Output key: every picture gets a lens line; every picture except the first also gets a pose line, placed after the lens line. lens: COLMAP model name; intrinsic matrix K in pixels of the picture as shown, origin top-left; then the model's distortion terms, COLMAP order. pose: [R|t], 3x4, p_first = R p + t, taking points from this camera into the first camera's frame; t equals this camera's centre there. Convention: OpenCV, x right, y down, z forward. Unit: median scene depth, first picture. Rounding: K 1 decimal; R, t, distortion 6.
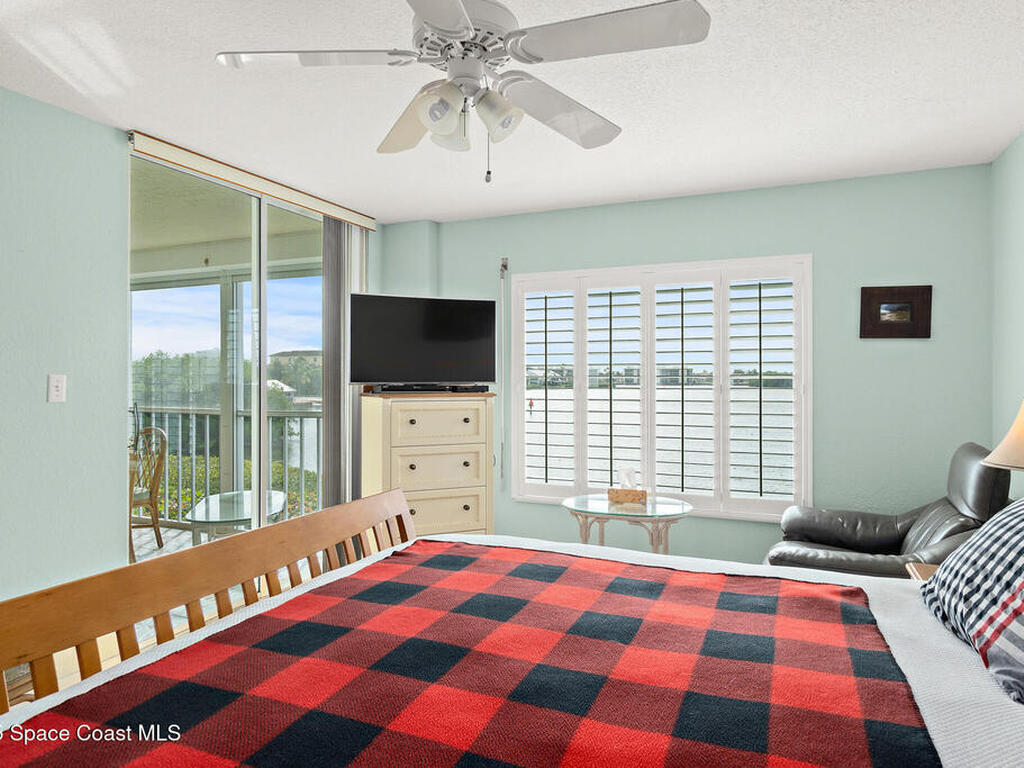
lens RADIAL K [[650.8, 0, 512.0], [0, 650.8, 384.0], [0, 0, 1]] dist [-0.000421, 0.000974]
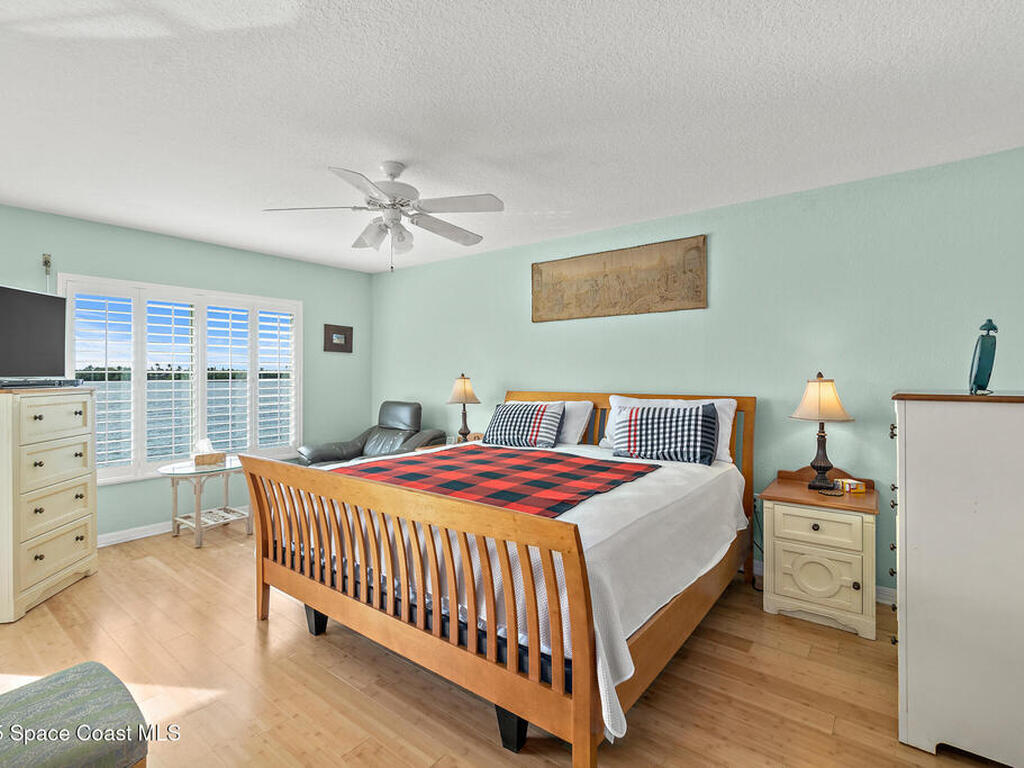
lens RADIAL K [[492.7, 0, 512.0], [0, 492.7, 384.0], [0, 0, 1]] dist [-0.003336, -0.000478]
pose [[0.244072, -0.021474, 0.969519, -0.699752], [0.012351, 0.999743, 0.019034, 0.003113], [-0.969678, 0.007329, 0.244275, 0.137384]]
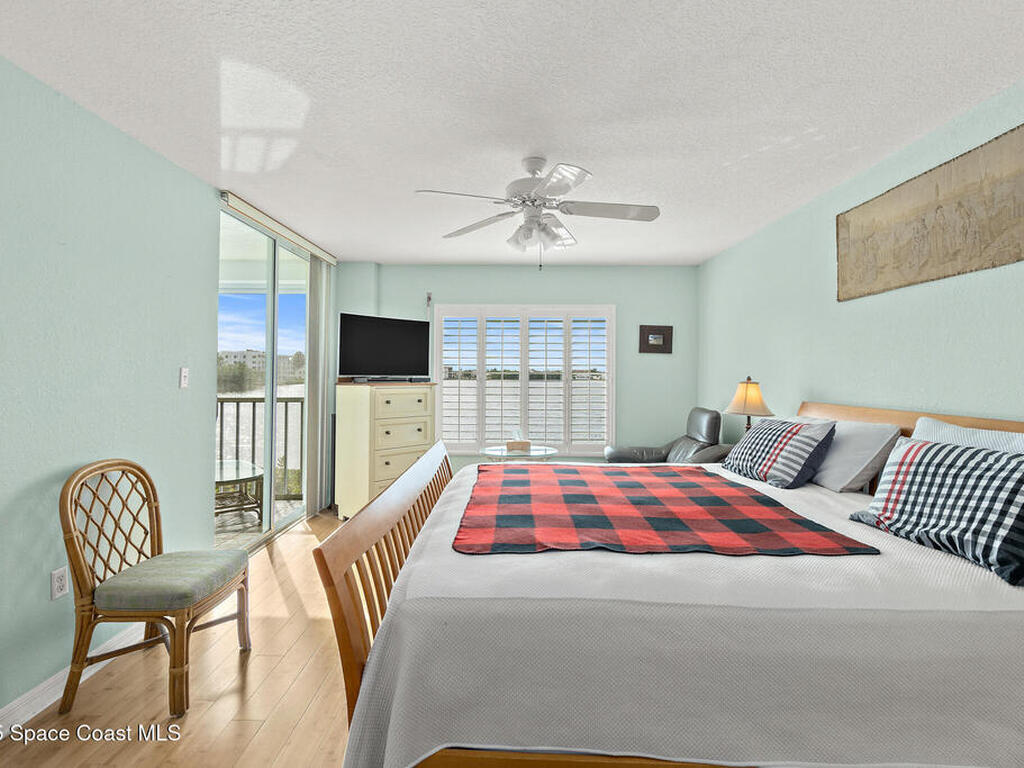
lens RADIAL K [[505.2, 0, 513.3], [0, 505.2, 376.7], [0, 0, 1]] dist [0.005211, 0.000613]
pose [[0.921207, 0.004893, 0.389042, -0.342797], [-0.003231, 0.999983, -0.004927, 0.005166], [-0.389059, 0.003281, 0.921207, -0.170089]]
